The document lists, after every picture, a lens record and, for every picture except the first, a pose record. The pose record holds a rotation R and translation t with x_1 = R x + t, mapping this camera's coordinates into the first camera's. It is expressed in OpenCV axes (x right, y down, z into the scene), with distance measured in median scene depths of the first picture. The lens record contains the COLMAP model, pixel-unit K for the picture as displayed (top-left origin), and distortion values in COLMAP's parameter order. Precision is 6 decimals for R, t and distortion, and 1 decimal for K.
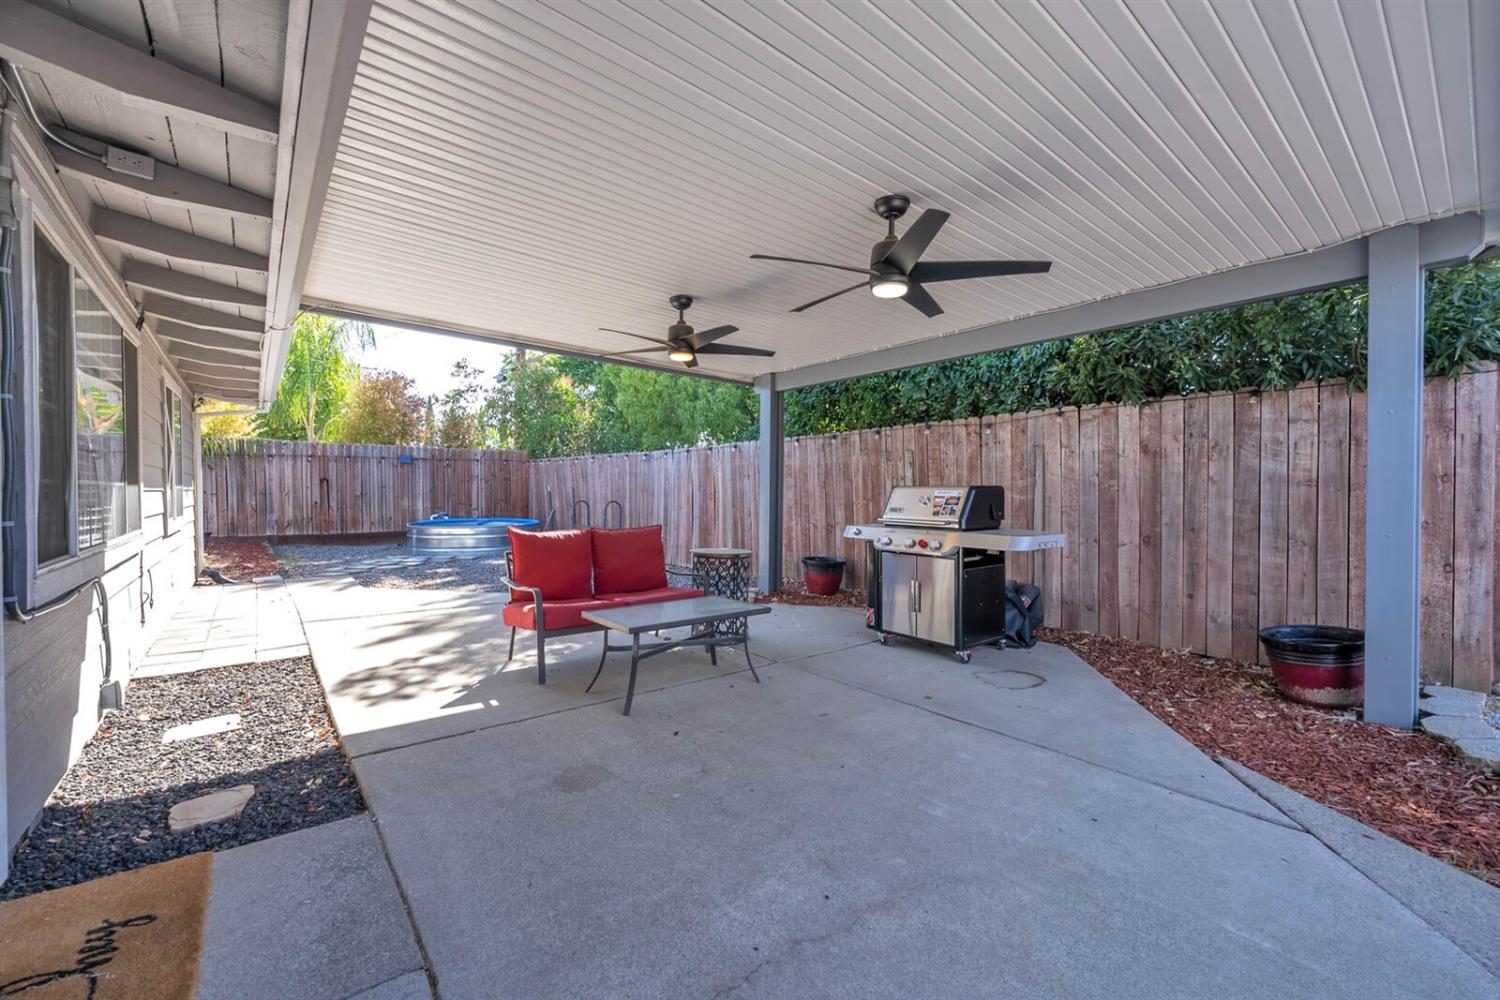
lens RADIAL K [[613.4, 0, 754.6], [0, 613.4, 496.5], [0, 0, 1]] dist [-0.001503, -0.000357]
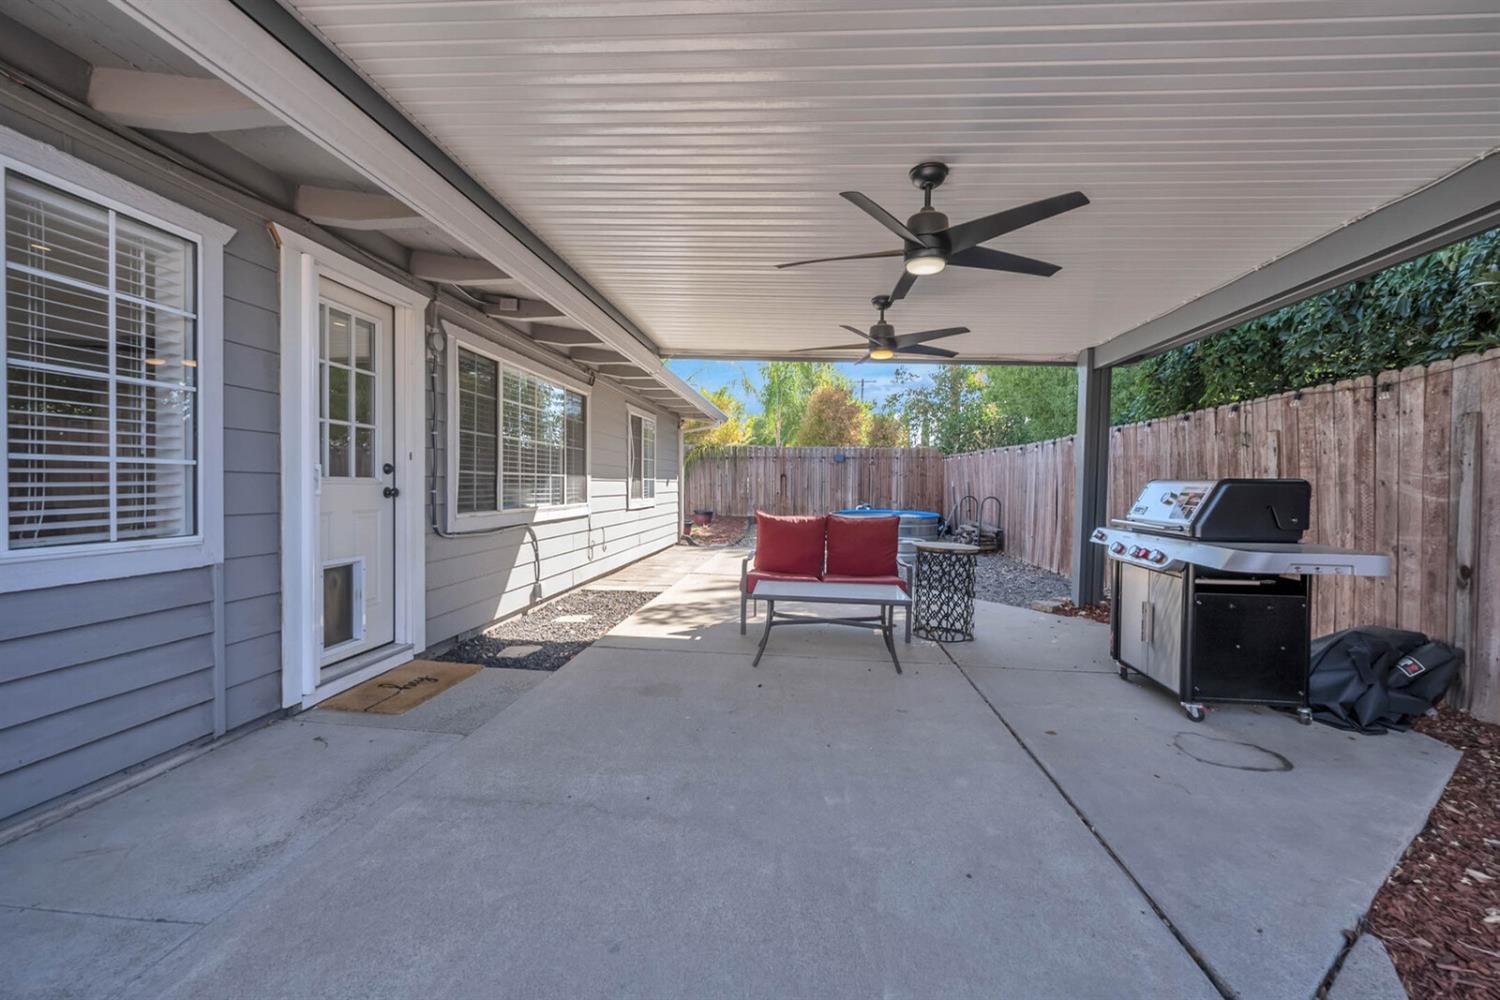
lens RADIAL K [[613.4, 0, 753.3], [0, 613.4, 497.5], [0, 0, 1]] dist [-0.001503, -0.000357]
pose [[0.709958, 0.024684, -0.703811, 0.177150], [-0.020526, 0.999686, 0.014355, 0.002025], [0.703945, 0.004255, 0.710242, 0.039356]]
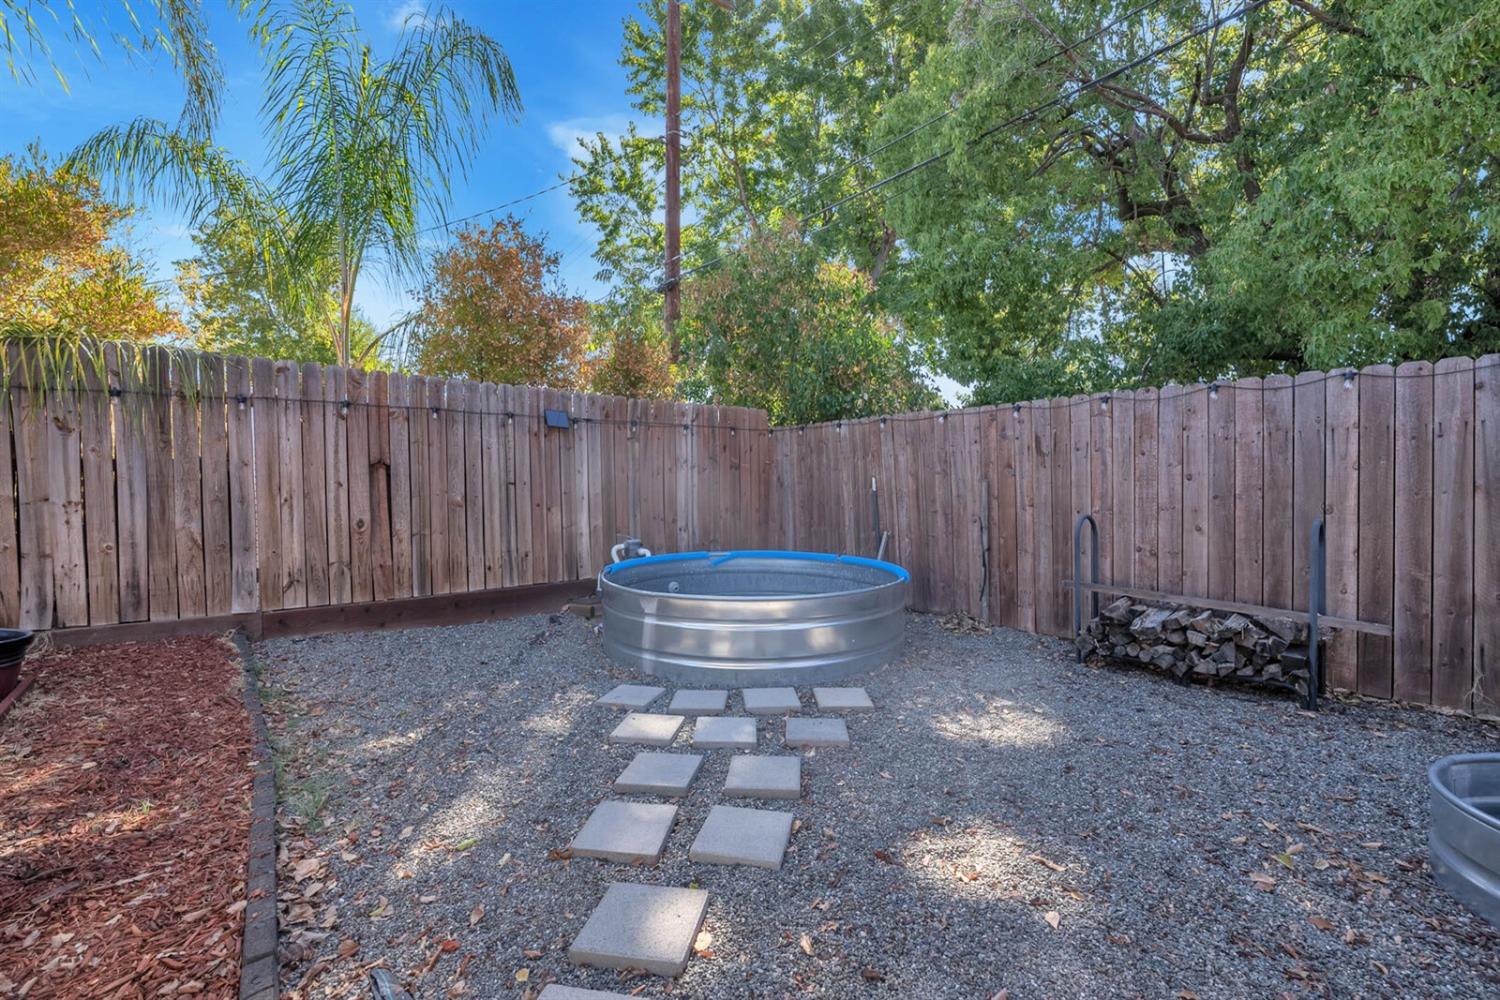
lens RADIAL K [[613.4, 0, 754.9], [0, 613.4, 497.5], [0, 0, 1]] dist [-0.001503, -0.000357]
pose [[0.999987, -0.004897, -0.001326, -0.492773], [0.004901, 0.999983, 0.003155, -0.006549], [0.001311, -0.003161, 0.999994, 0.647261]]
